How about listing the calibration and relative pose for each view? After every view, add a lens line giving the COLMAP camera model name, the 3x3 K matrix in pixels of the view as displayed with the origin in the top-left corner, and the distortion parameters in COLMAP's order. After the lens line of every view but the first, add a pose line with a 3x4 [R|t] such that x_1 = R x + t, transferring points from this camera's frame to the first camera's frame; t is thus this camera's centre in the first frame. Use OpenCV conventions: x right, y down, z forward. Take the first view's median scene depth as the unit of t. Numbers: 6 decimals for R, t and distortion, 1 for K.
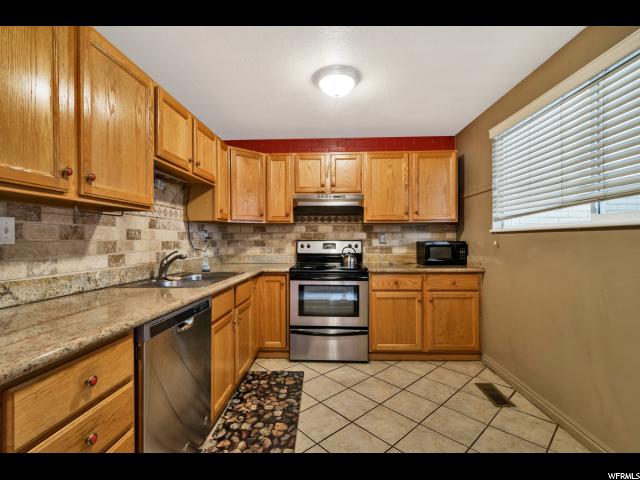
lens RADIAL K [[294.6, 0, 320.1], [0, 294.6, 239.9], [0, 0, 1]] dist [-0.009284, 0.000693]
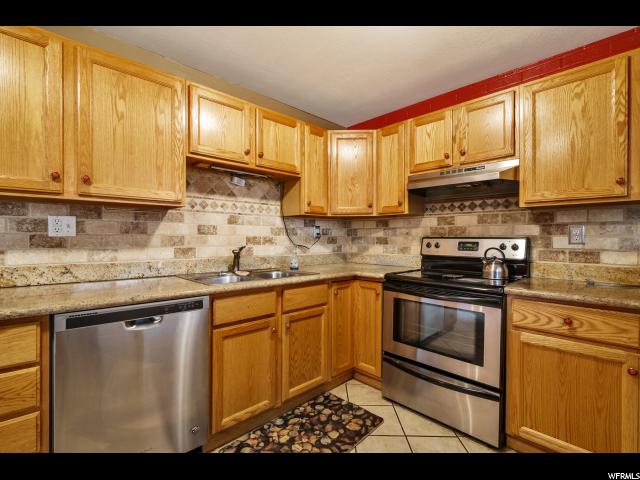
lens RADIAL K [[294.6, 0, 319.8], [0, 294.6, 239.8], [0, 0, 1]] dist [-0.009284, 0.000693]
pose [[0.724449, 0.010358, -0.689251, 0.297647], [-0.007444, 0.999946, 0.007203, 0.005253], [0.689289, -0.000087, 0.724487, 0.348567]]
